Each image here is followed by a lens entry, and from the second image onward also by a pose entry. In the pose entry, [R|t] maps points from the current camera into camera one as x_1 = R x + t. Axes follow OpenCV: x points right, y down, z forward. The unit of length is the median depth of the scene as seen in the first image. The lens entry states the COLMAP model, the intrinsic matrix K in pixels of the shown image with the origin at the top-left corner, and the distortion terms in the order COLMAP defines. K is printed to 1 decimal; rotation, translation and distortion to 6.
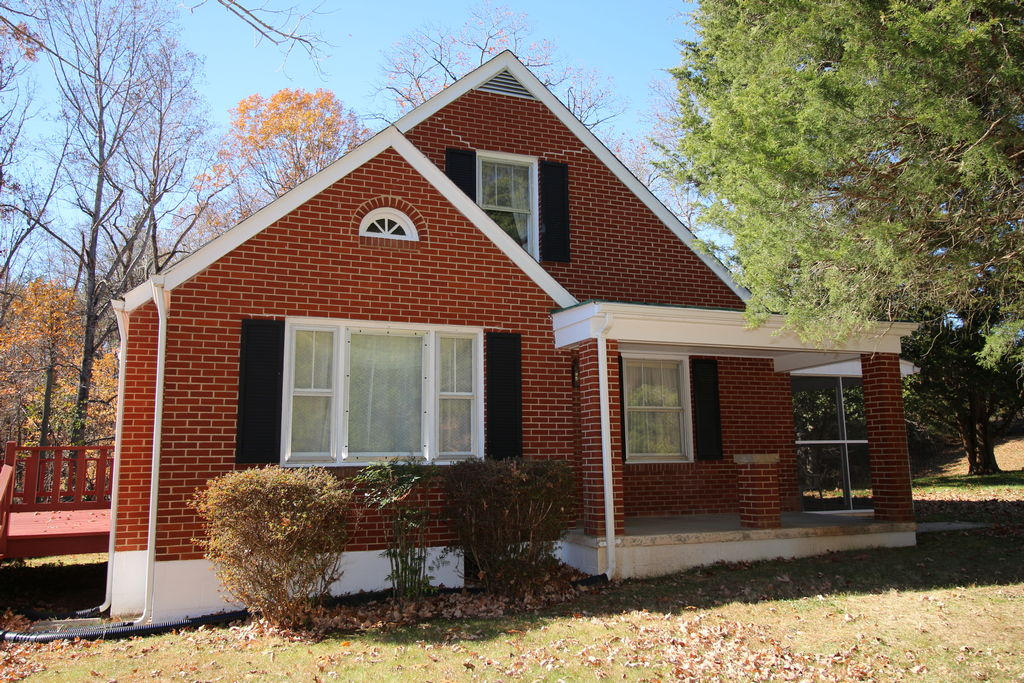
lens RADIAL K [[786.1, 0, 512.0], [0, 786.1, 341.5], [0, 0, 1]] dist [-0.005161, 0.000109]
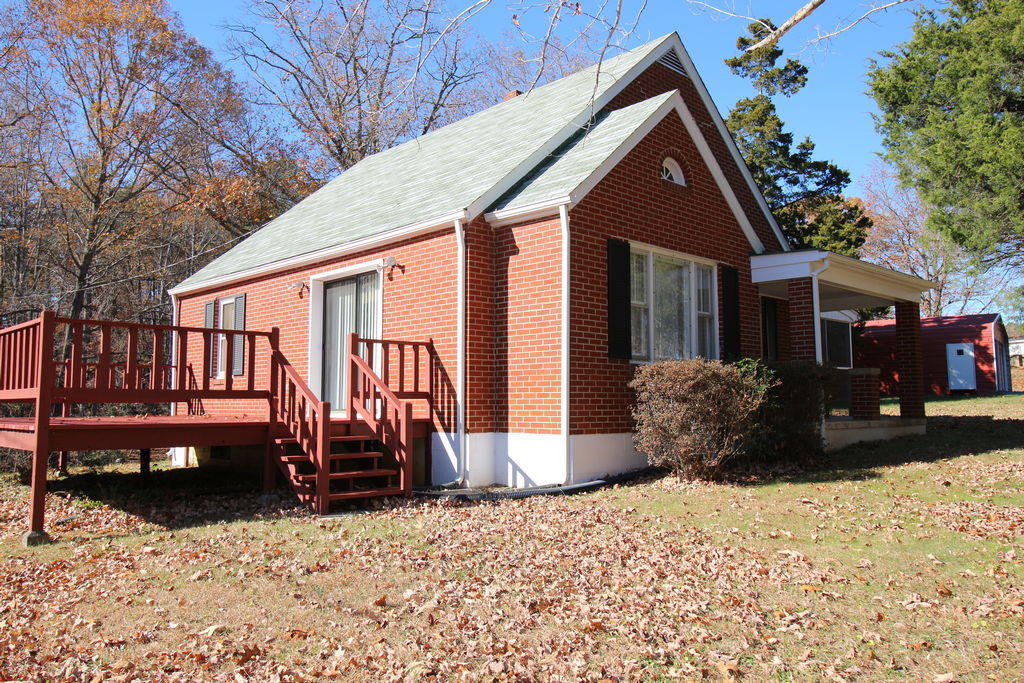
lens RADIAL K [[786.1, 0, 512.0], [0, 786.1, 341.5], [0, 0, 1]] dist [-0.005161, 0.000109]
pose [[0.920929, 0.045663, 0.387047, -0.835714], [-0.071866, 0.995979, 0.053493, 0.066381], [-0.383048, -0.077079, 0.920507, -0.053841]]
